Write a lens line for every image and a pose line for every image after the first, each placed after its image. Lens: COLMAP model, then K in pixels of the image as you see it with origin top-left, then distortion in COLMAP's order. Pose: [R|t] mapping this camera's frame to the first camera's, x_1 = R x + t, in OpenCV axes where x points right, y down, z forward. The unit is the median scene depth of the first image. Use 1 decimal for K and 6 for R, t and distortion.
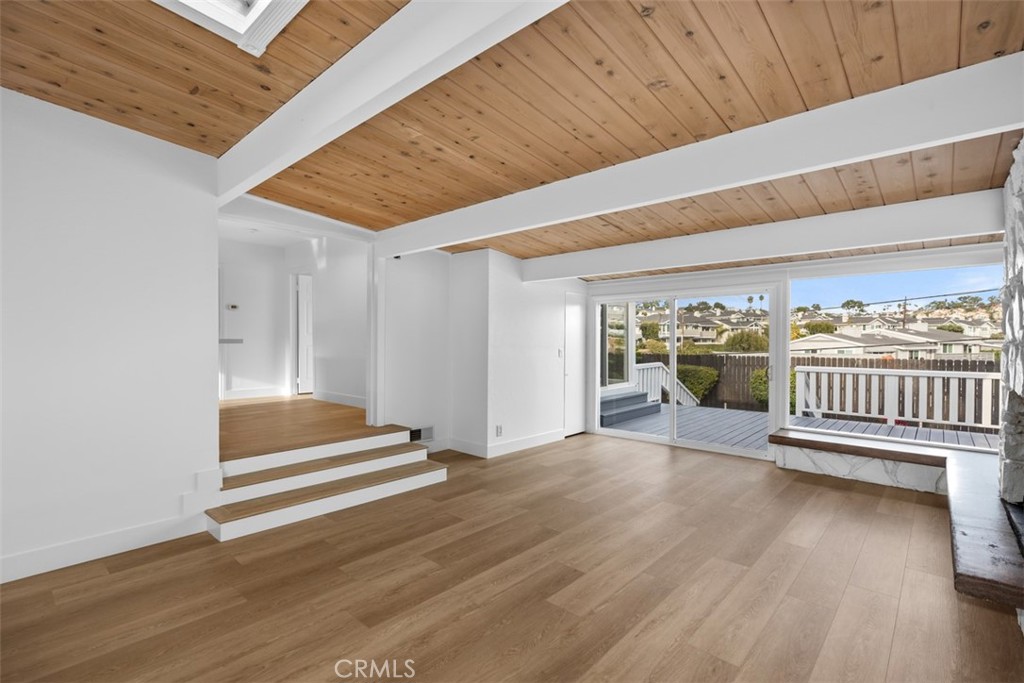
lens RADIAL K [[460.5, 0, 511.7], [0, 460.5, 343.1], [0, 0, 1]] dist [0.015932, -0.003574]
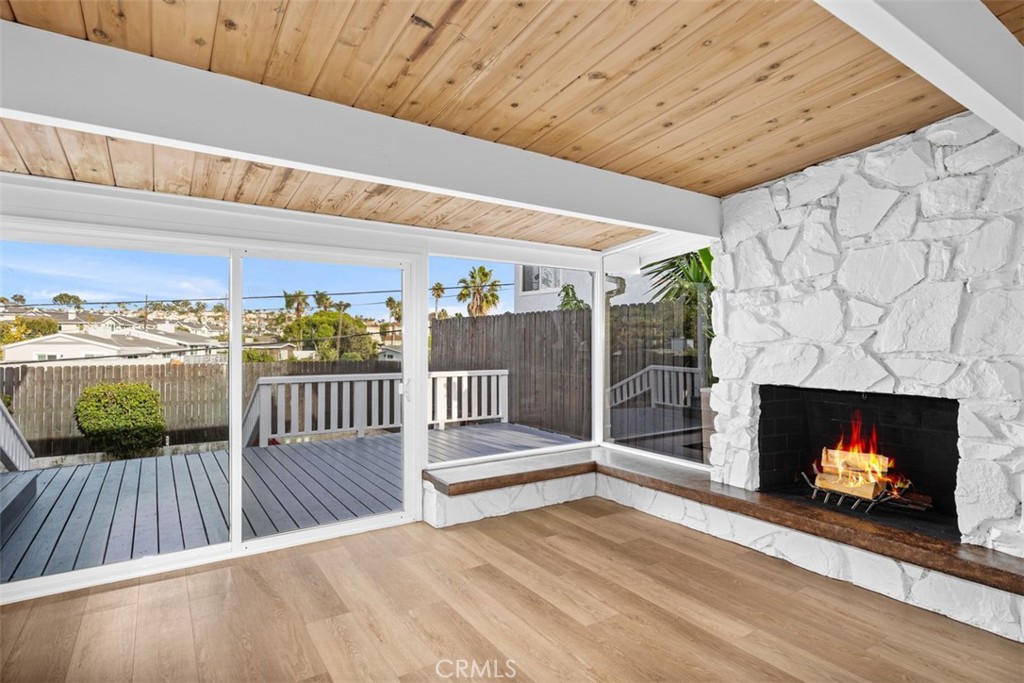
lens RADIAL K [[537.6, 0, 508.5], [0, 537.6, 340.2], [0, 0, 1]] dist [-0.000843, -0.001451]
pose [[0.259746, 0.003031, 0.965672, -0.104135], [0.005998, 0.999971, -0.004752, -0.002268], [-0.965658, 0.007027, 0.259721, 0.455111]]
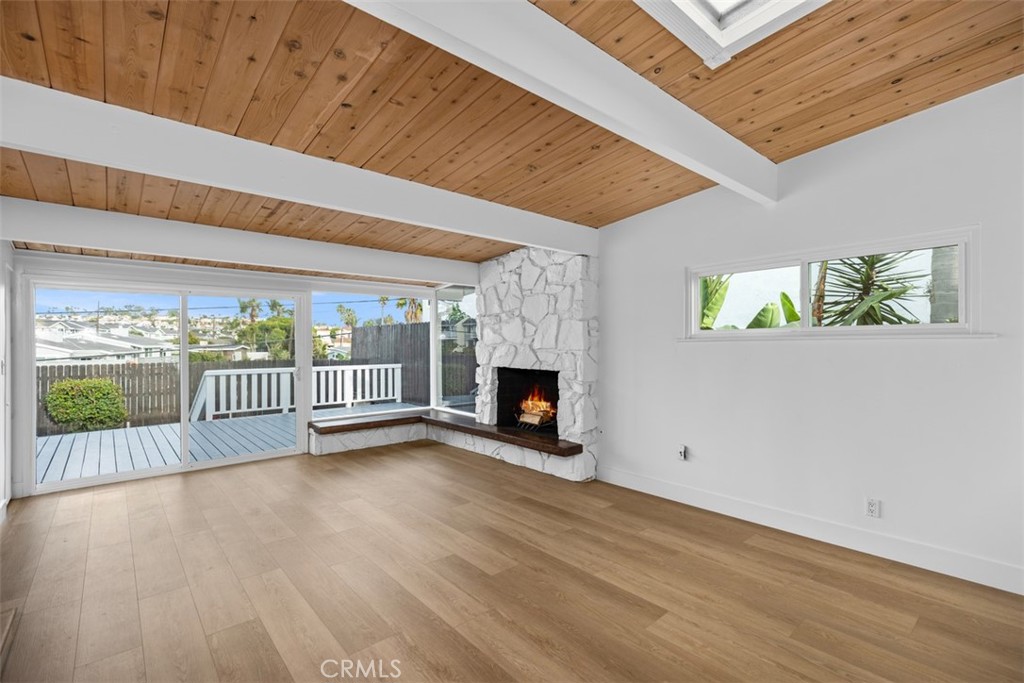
lens RADIAL K [[460.5, 0, 503.9], [0, 460.5, 344.3], [0, 0, 1]] dist [0.015932, -0.003574]
pose [[0.137537, -0.003176, 0.990492, -0.319612], [0.010956, 0.999939, 0.001685, -0.002056], [-0.990436, 0.010620, 0.137563, 0.251436]]
